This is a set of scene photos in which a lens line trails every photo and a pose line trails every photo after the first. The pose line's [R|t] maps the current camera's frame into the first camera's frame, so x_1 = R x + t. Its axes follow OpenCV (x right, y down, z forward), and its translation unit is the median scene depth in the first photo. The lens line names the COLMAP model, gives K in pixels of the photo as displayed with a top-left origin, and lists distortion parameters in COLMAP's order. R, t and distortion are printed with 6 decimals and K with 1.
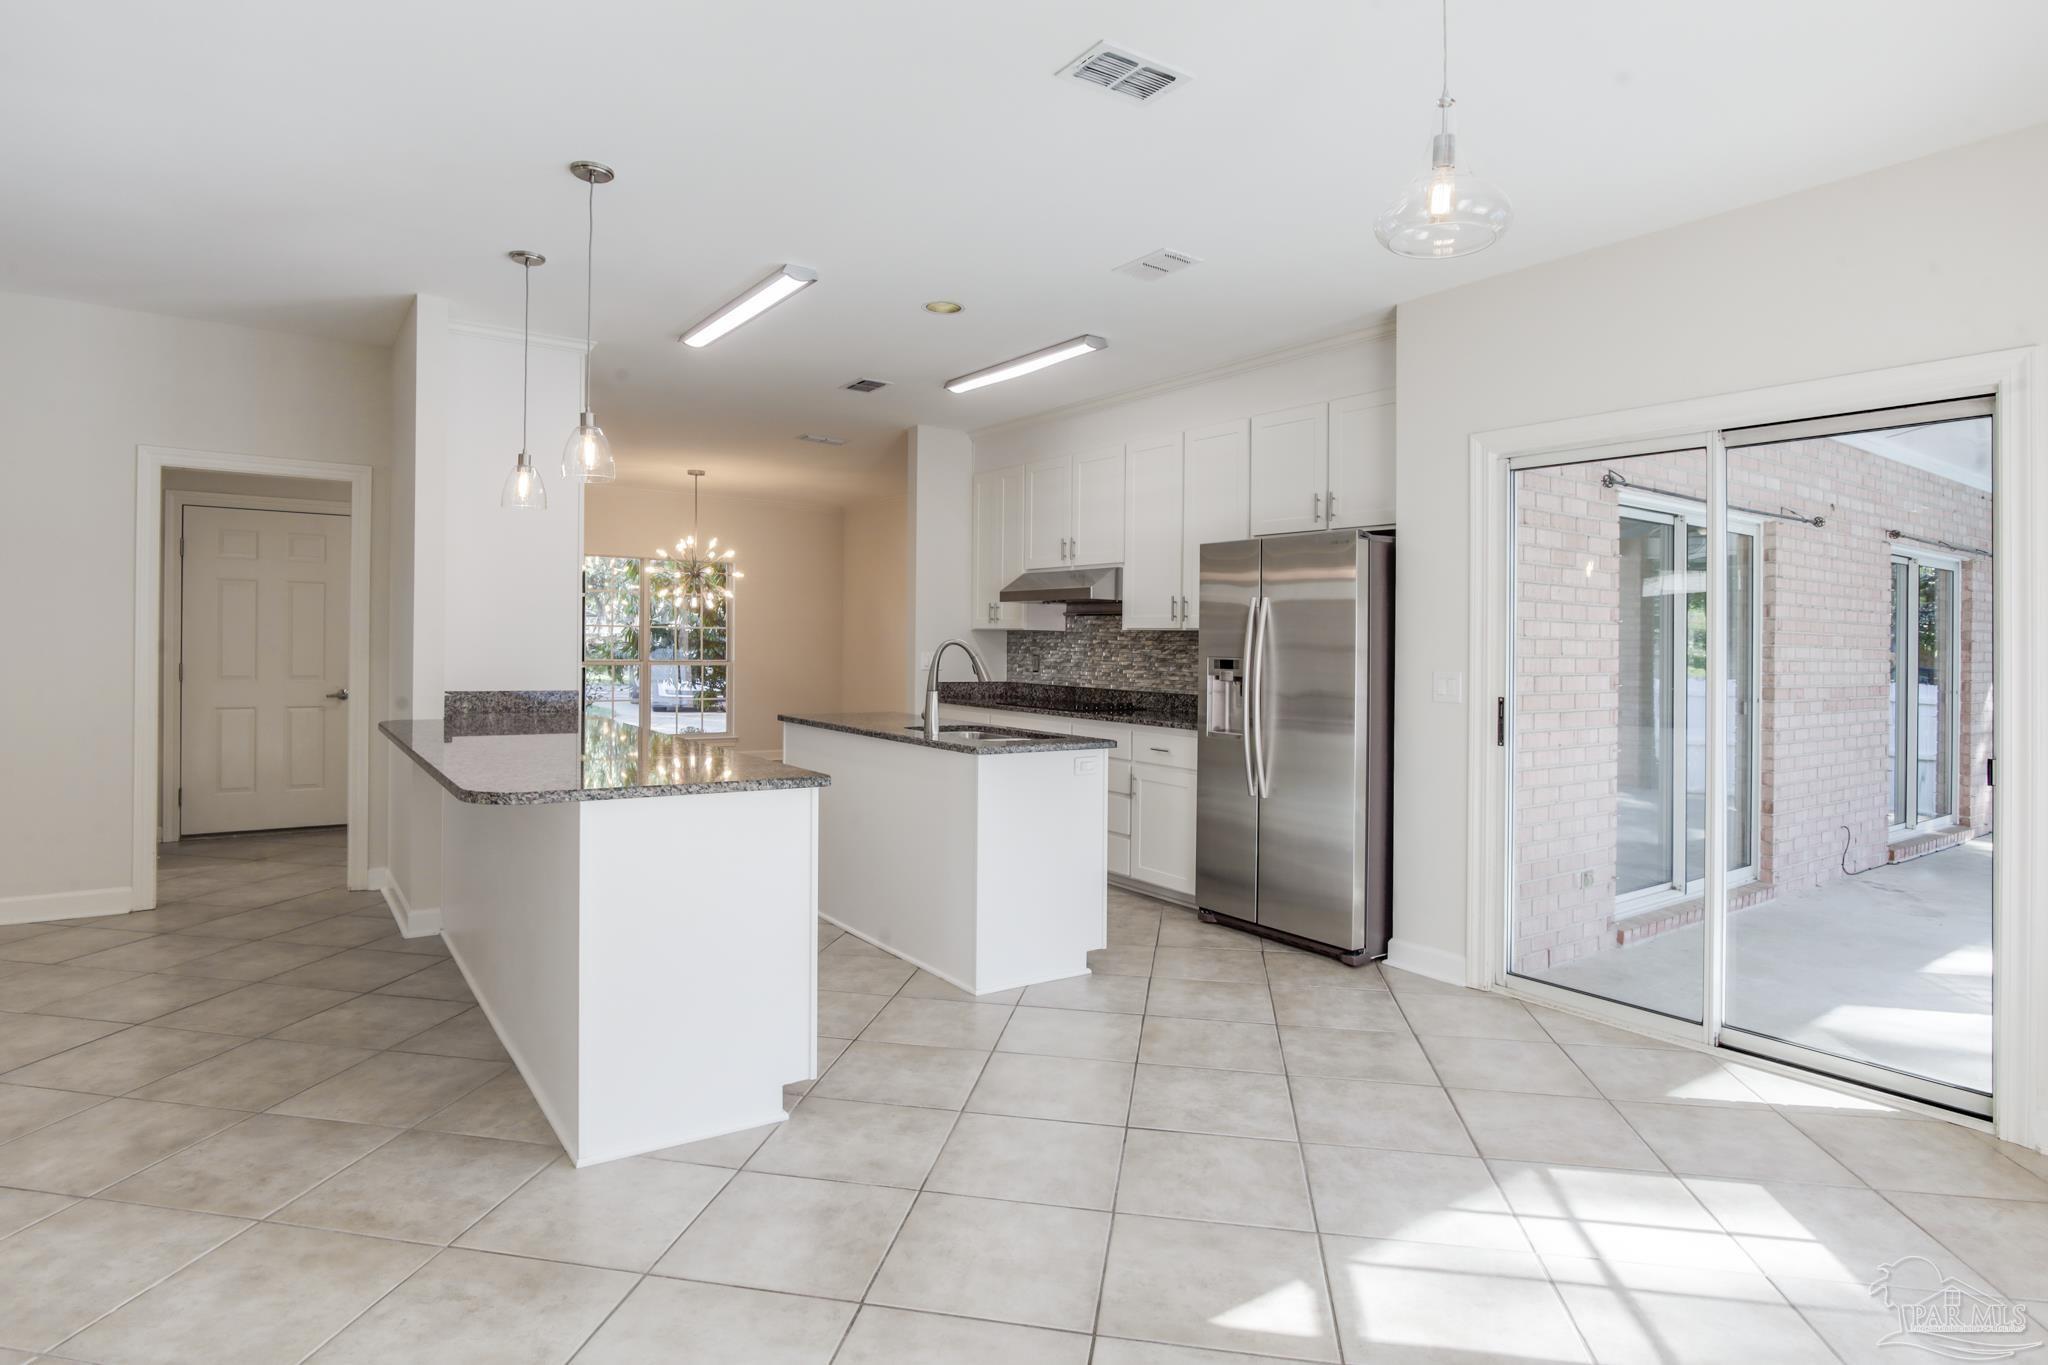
lens RADIAL K [[1041.4, 0, 1016.4], [0, 1041.4, 714.4], [0, 0, 1]] dist [-0.049606, 0.002254]
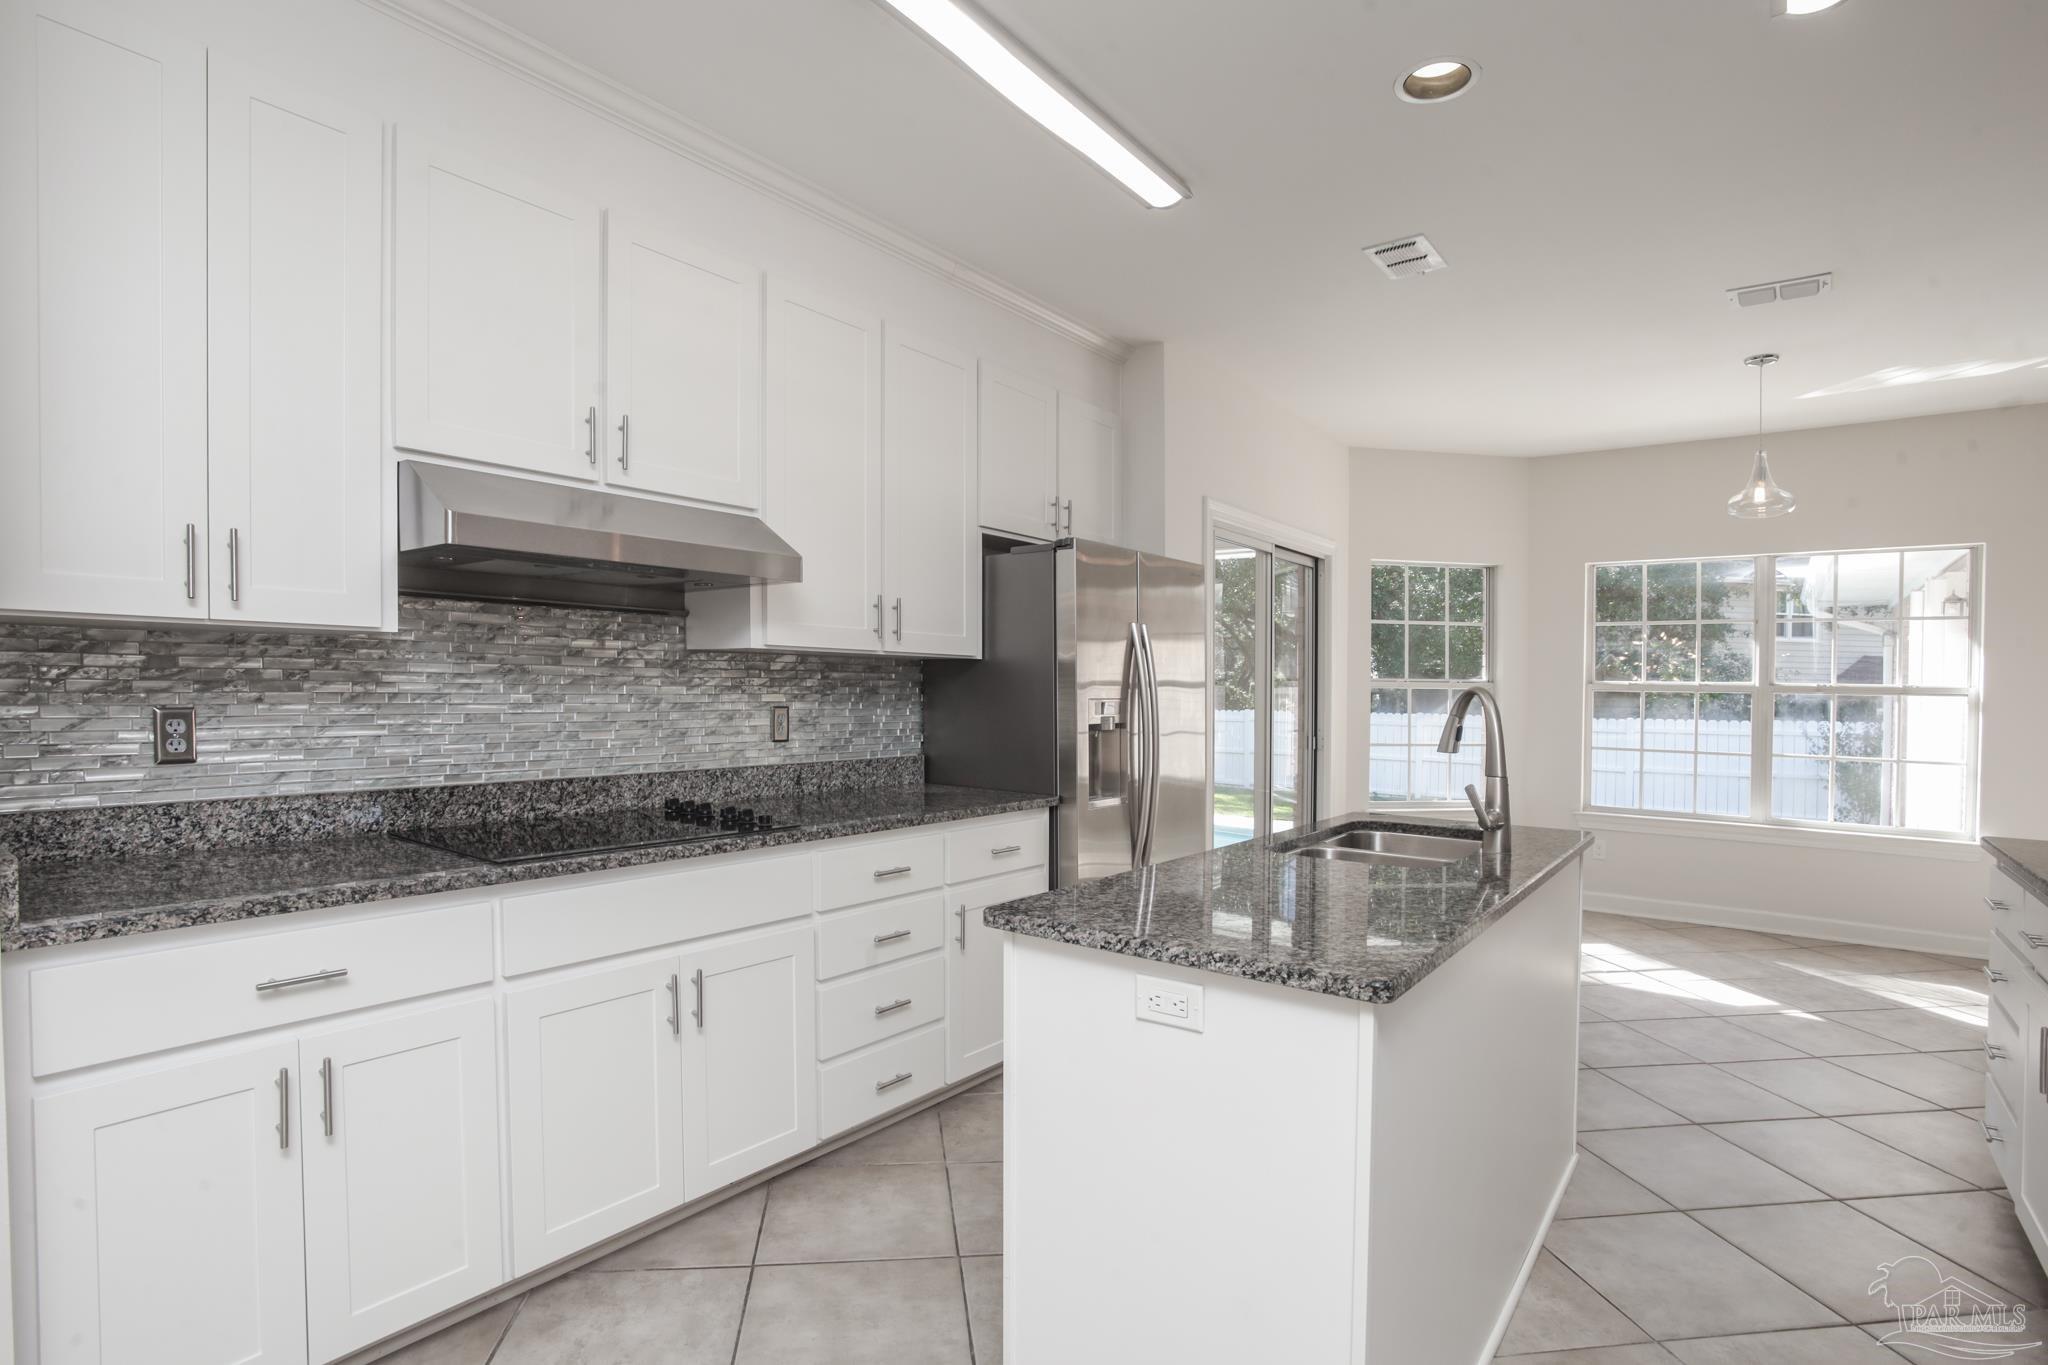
lens RADIAL K [[1041.4, 0, 1016.4], [0, 1041.4, 714.4], [0, 0, 1]] dist [-0.049606, 0.002254]
pose [[-0.290889, -0.056470, 0.955089, -0.684770], [0.038122, 0.996780, 0.070546, -0.137266], [-0.955997, 0.056931, -0.287799, 1.758143]]
